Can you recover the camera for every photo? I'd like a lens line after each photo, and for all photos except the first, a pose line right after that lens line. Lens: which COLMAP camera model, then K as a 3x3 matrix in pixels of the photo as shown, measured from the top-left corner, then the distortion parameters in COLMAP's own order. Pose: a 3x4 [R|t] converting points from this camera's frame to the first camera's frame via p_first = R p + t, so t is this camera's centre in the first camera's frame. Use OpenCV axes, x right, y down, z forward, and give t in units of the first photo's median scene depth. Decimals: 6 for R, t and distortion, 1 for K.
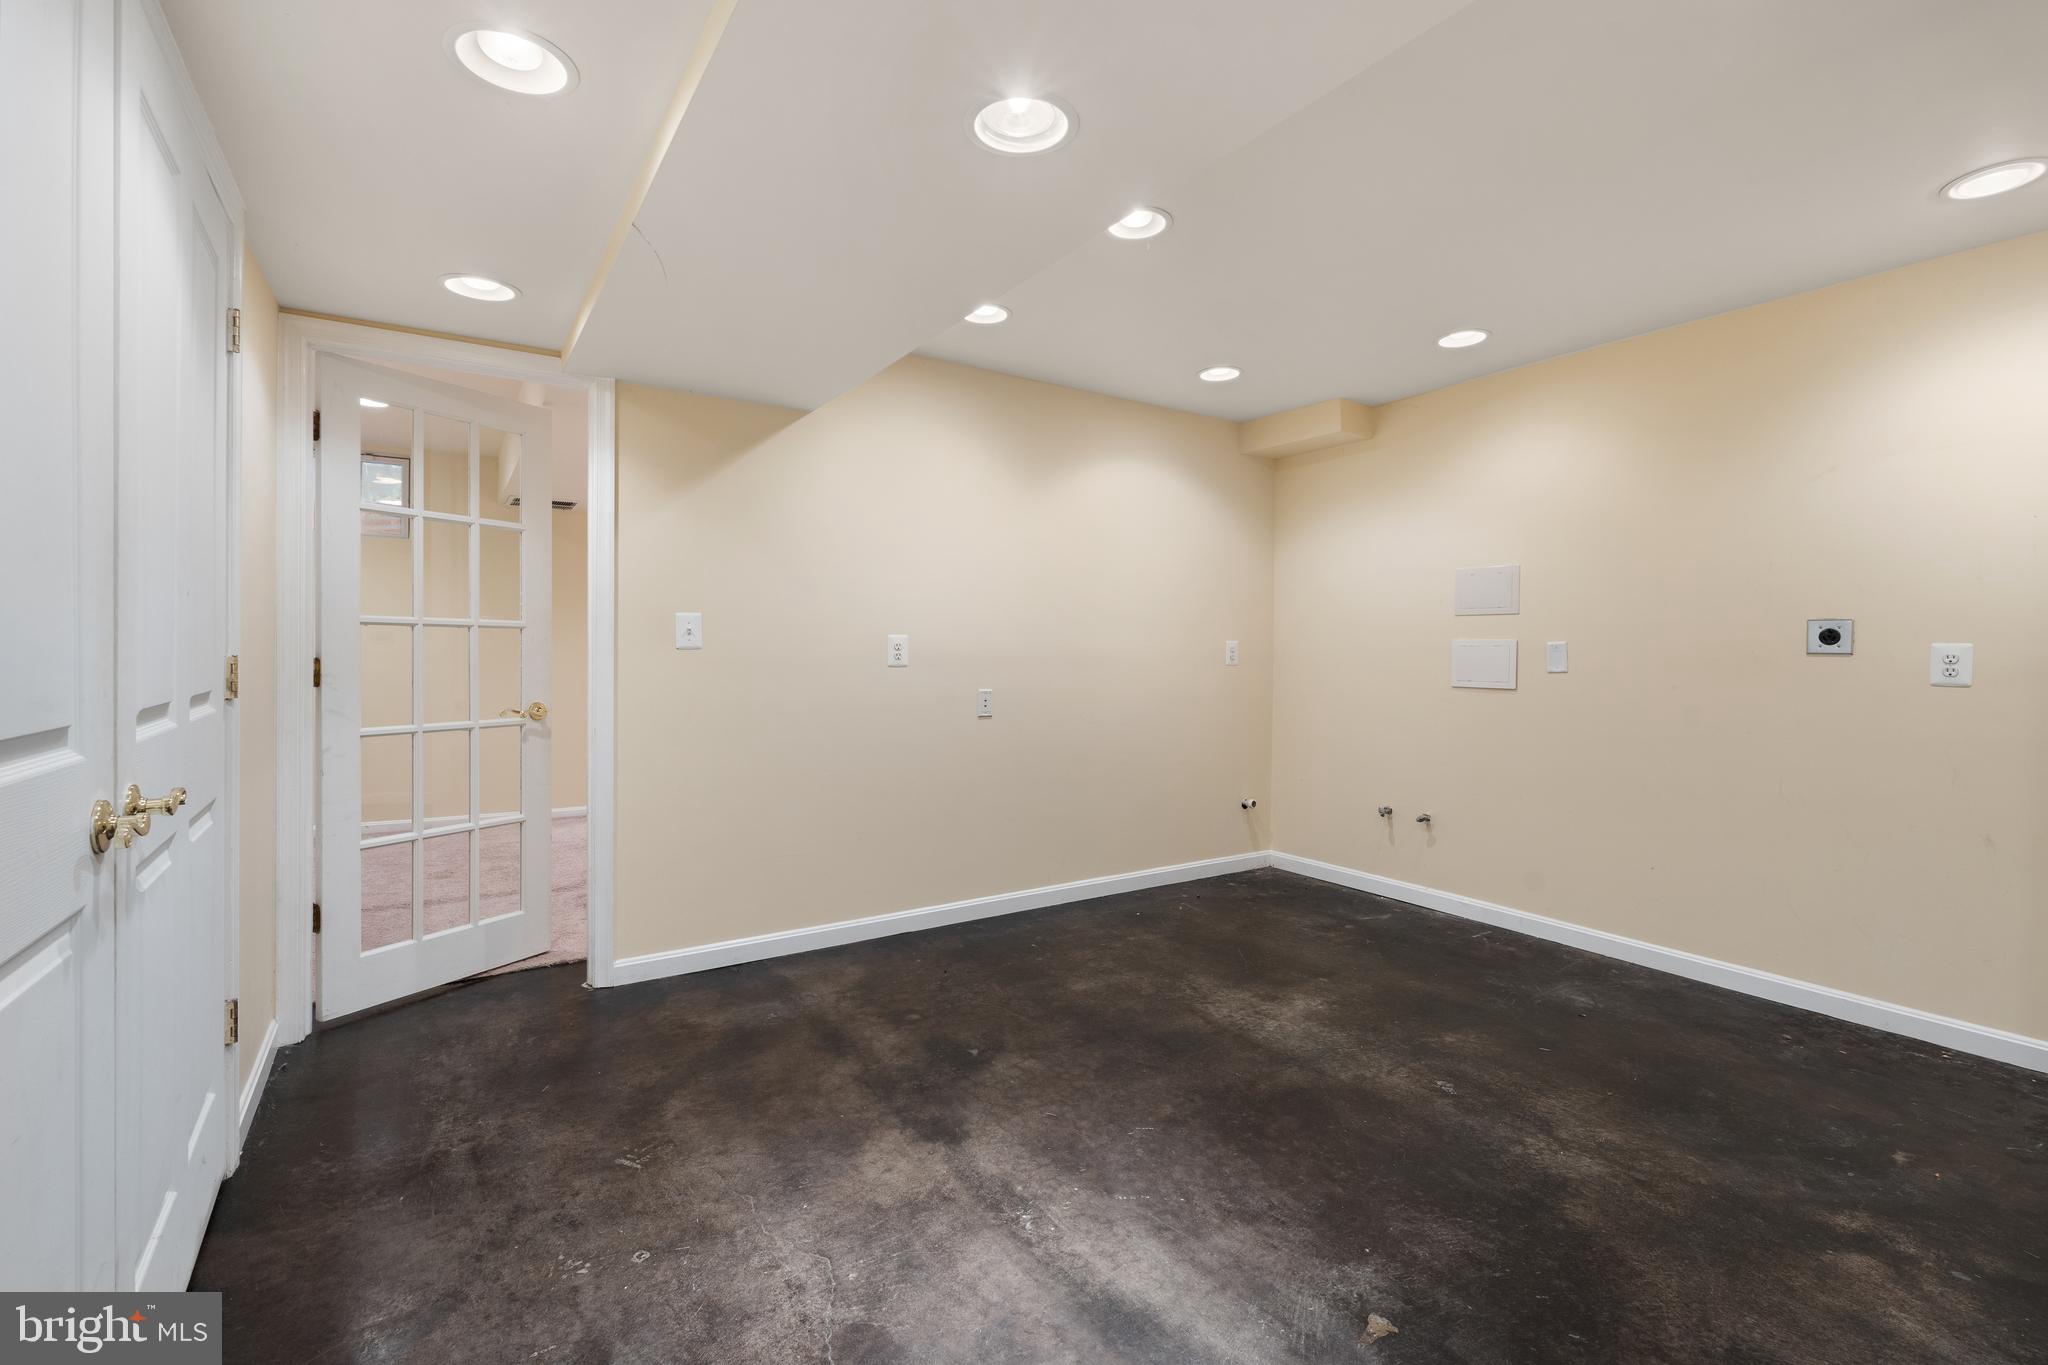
lens RADIAL K [[915.7, 0, 1021.0], [0, 915.7, 648.6], [0, 0, 1]] dist [0.000438, 0.000128]
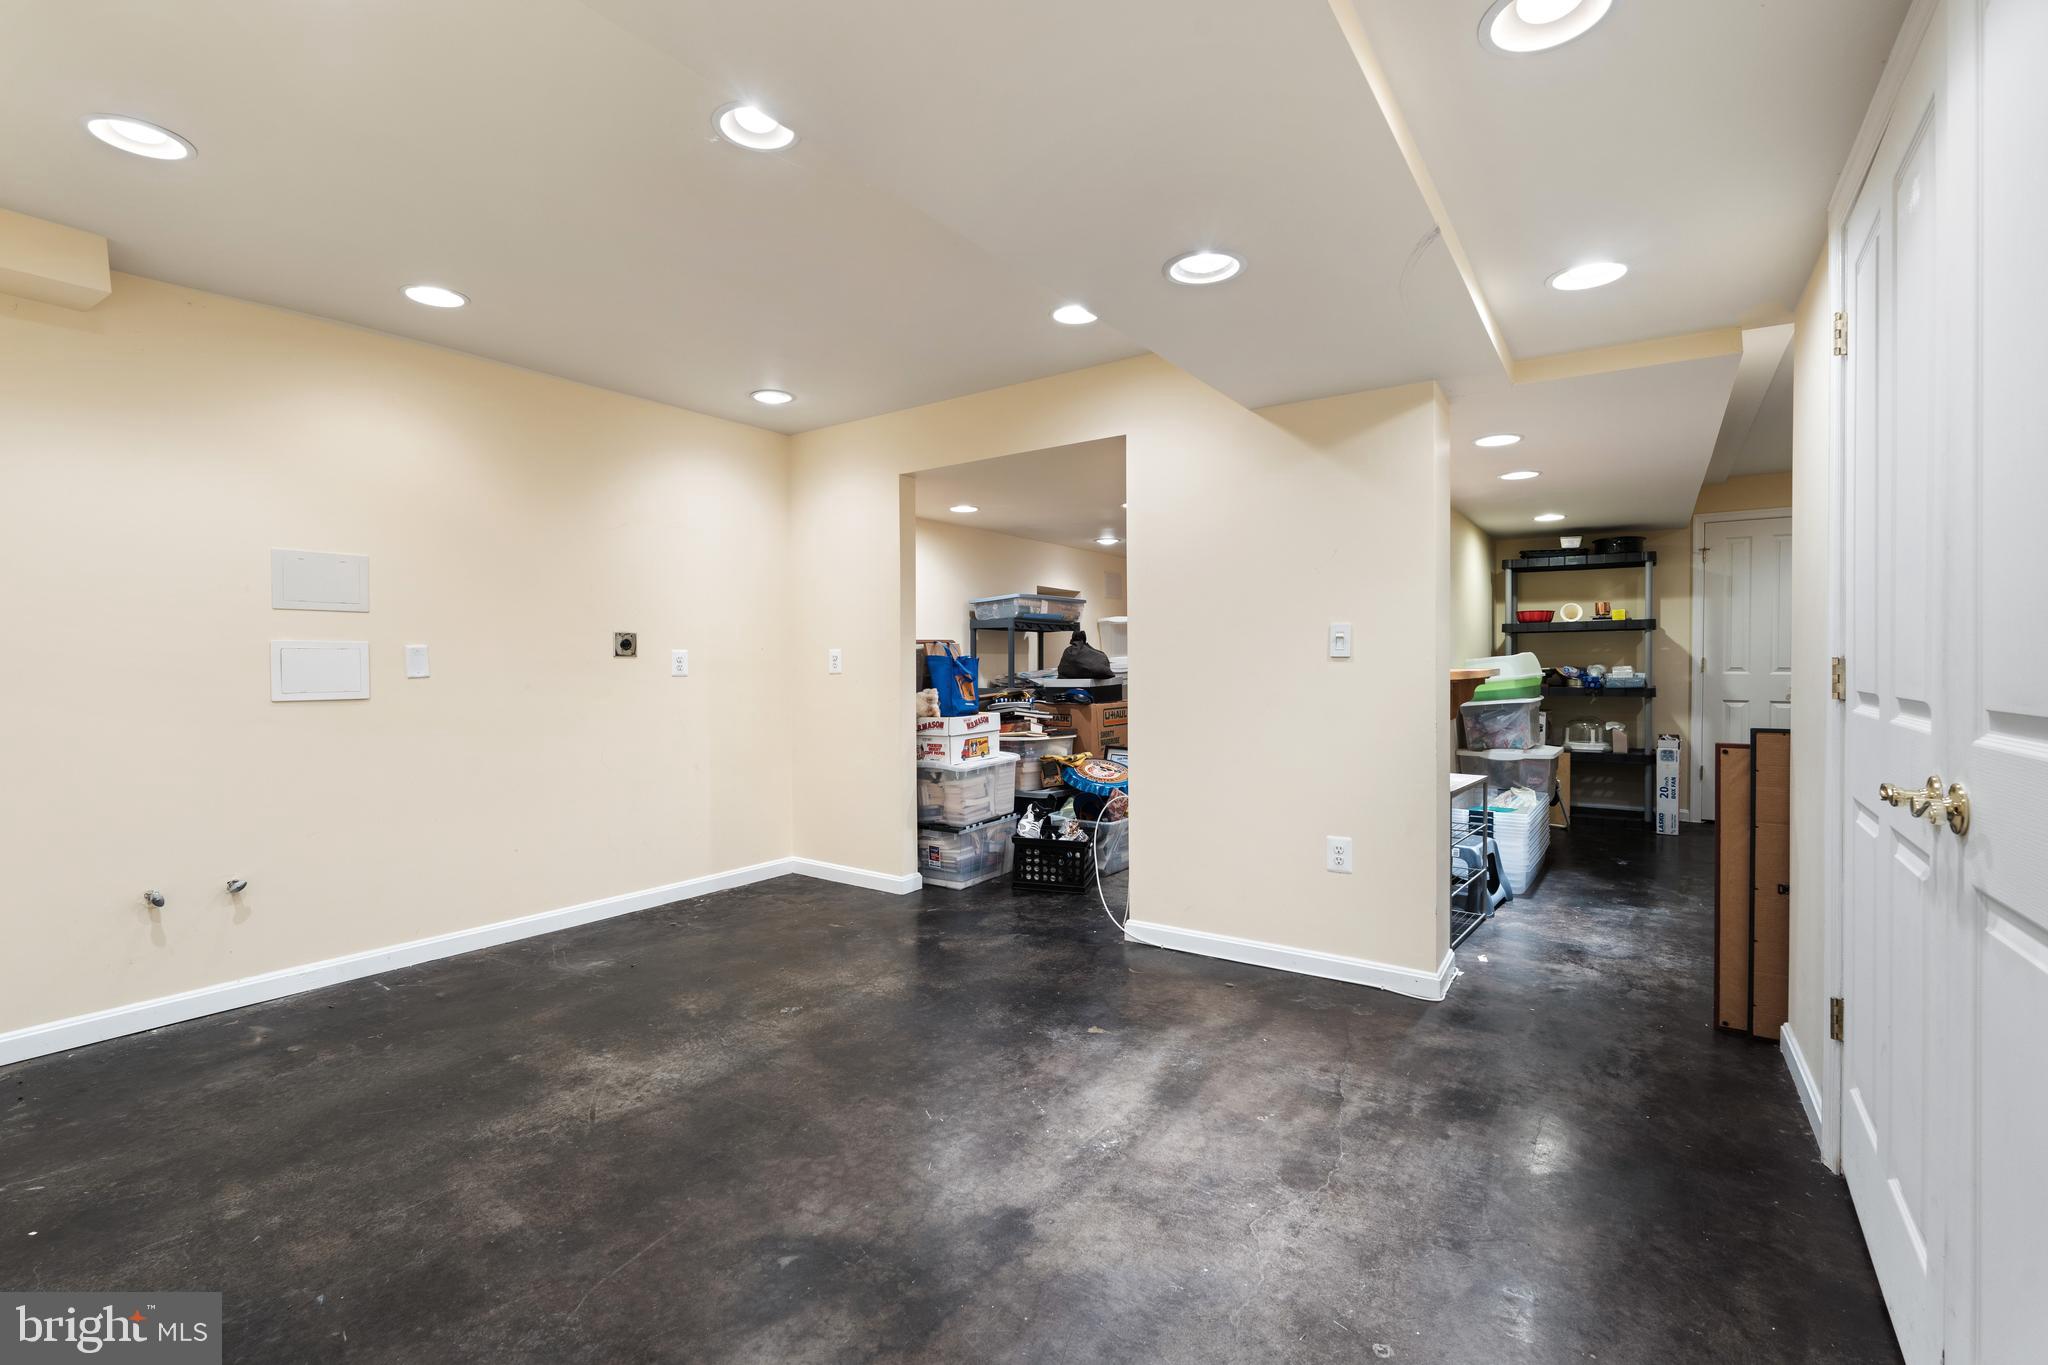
lens RADIAL K [[903.6, 0, 1021.0], [0, 903.6, 674.1], [0, 0, 1]] dist [-0.002488, -0.000074]
pose [[-0.382058, -0.015014, 0.924016, -0.963001], [0.000905, 0.999861, 0.016621, 0.014452], [-0.924138, 0.007186, -0.381992, 1.486481]]
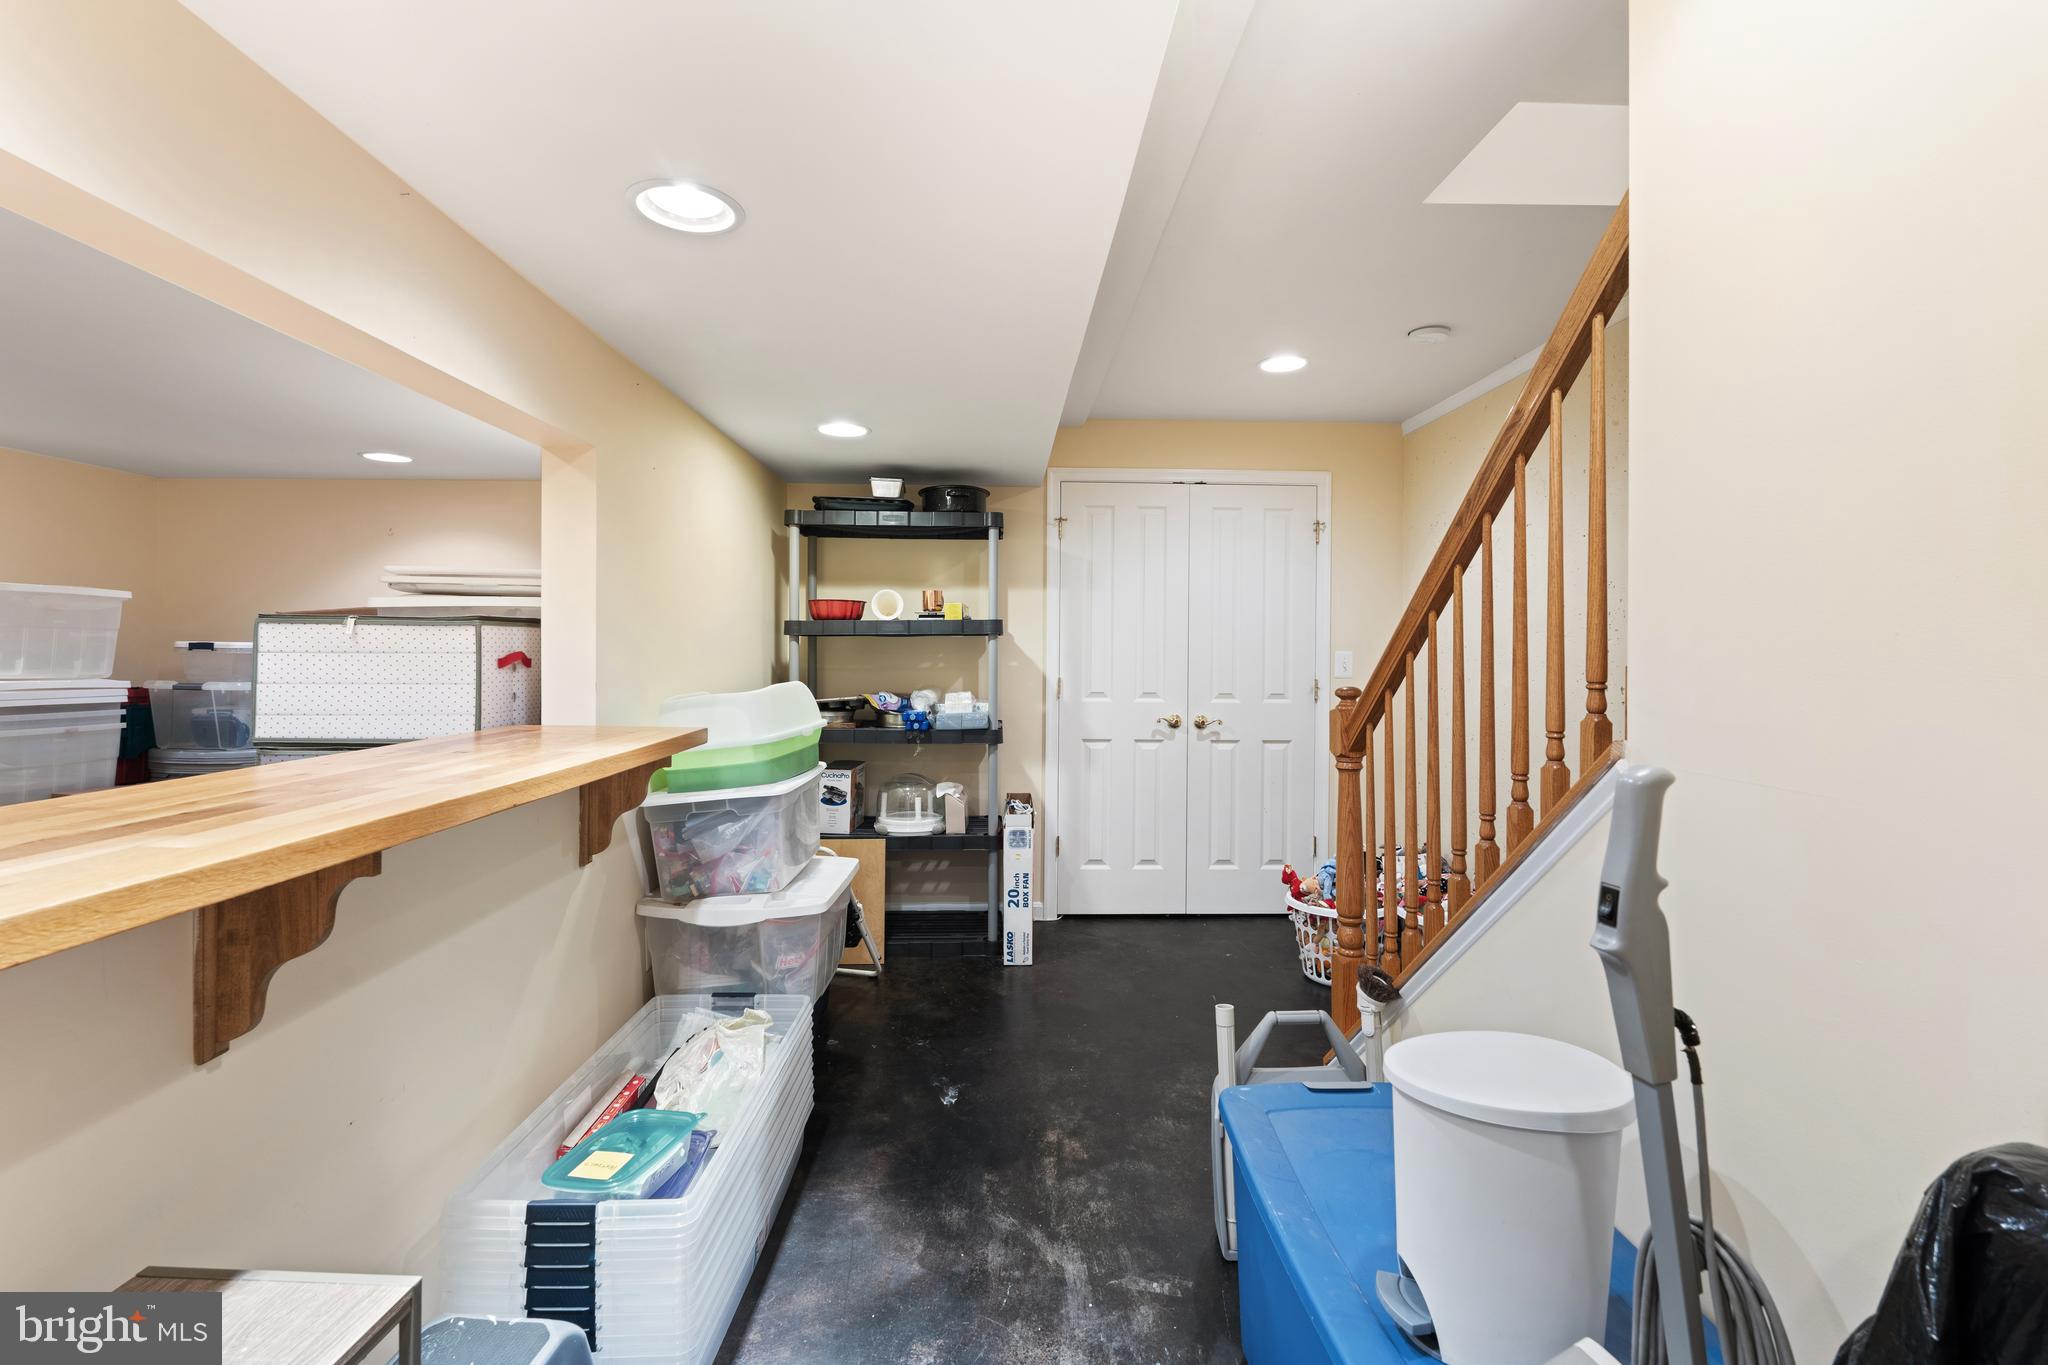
lens RADIAL K [[903.6, 0, 1021.0], [0, 903.6, 674.1], [0, 0, 1]] dist [-0.002488, -0.000074]
pose [[-0.856092, -0.021698, 0.516368, -0.686949], [-0.008751, 0.999584, 0.027494, -0.005714], [-0.516750, 0.019018, -0.855925, 1.054449]]
